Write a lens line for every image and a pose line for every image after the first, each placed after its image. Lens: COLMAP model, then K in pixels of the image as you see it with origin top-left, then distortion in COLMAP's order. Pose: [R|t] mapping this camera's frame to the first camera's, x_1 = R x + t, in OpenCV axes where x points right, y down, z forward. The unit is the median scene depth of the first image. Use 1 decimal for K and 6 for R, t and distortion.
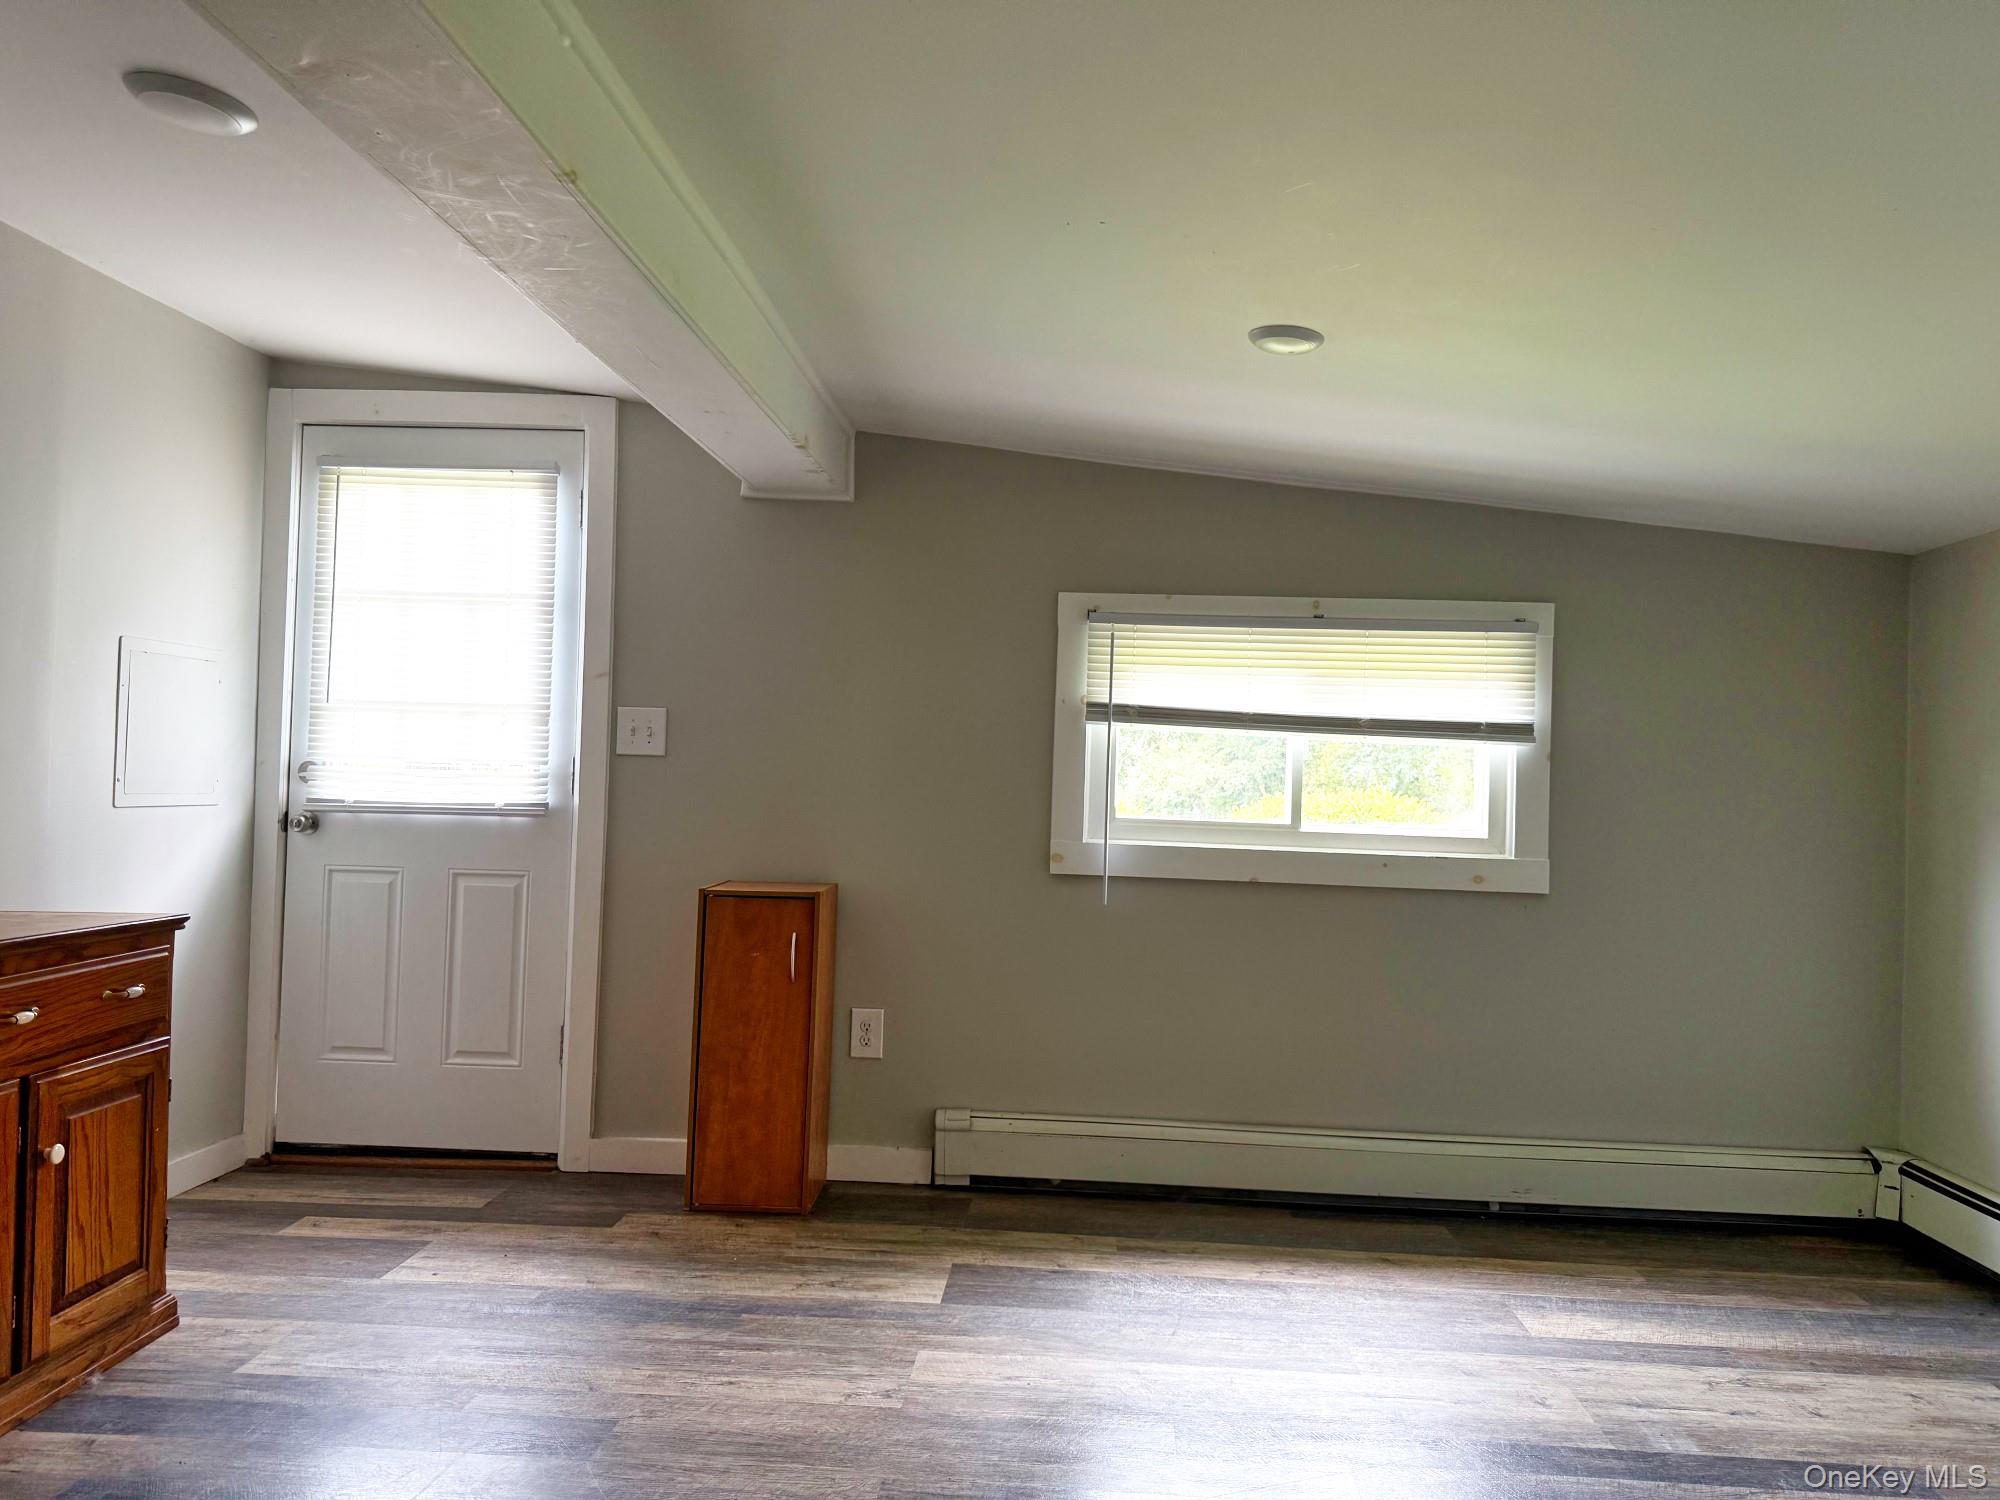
lens RADIAL K [[1411.3, 0, 996.3], [0, 1411.3, 754.4], [0, 0, 1]] dist [0.004145, -0.010621]
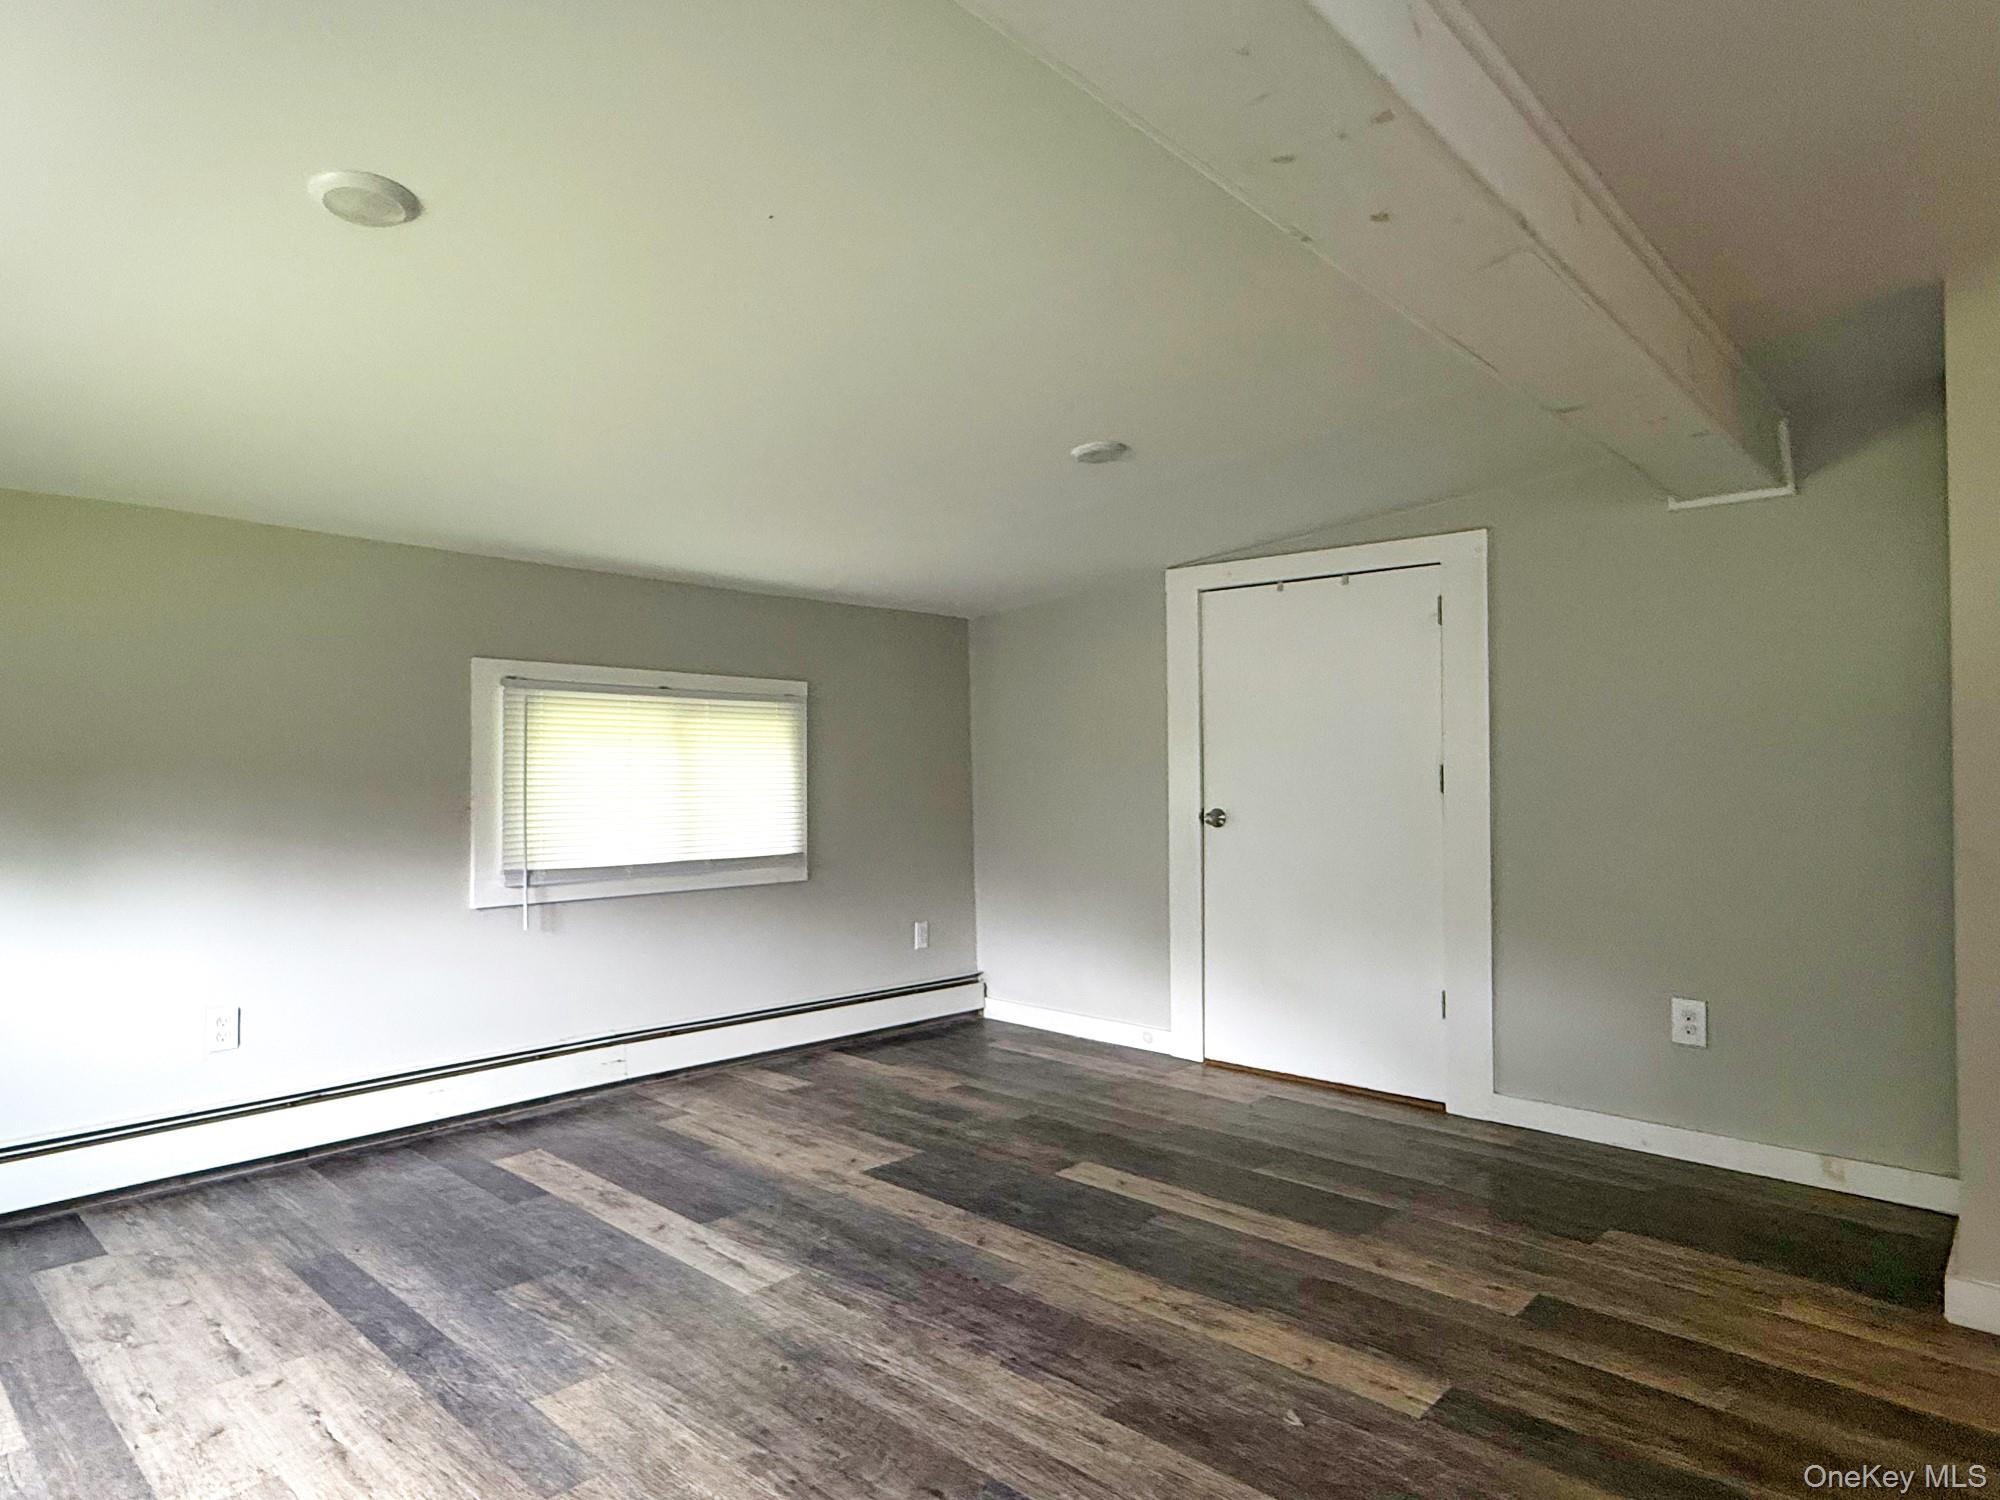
lens RADIAL K [[1167.2, 0, 994.2], [0, 1167.2, 753.6], [0, 0, 1]] dist [-0.000503, 0.000314]
pose [[-0.774441, -0.022805, 0.632236, -0.386997], [-0.036659, 0.999289, -0.008860, 0.005766], [-0.631584, -0.030039, -0.774726, 1.010264]]
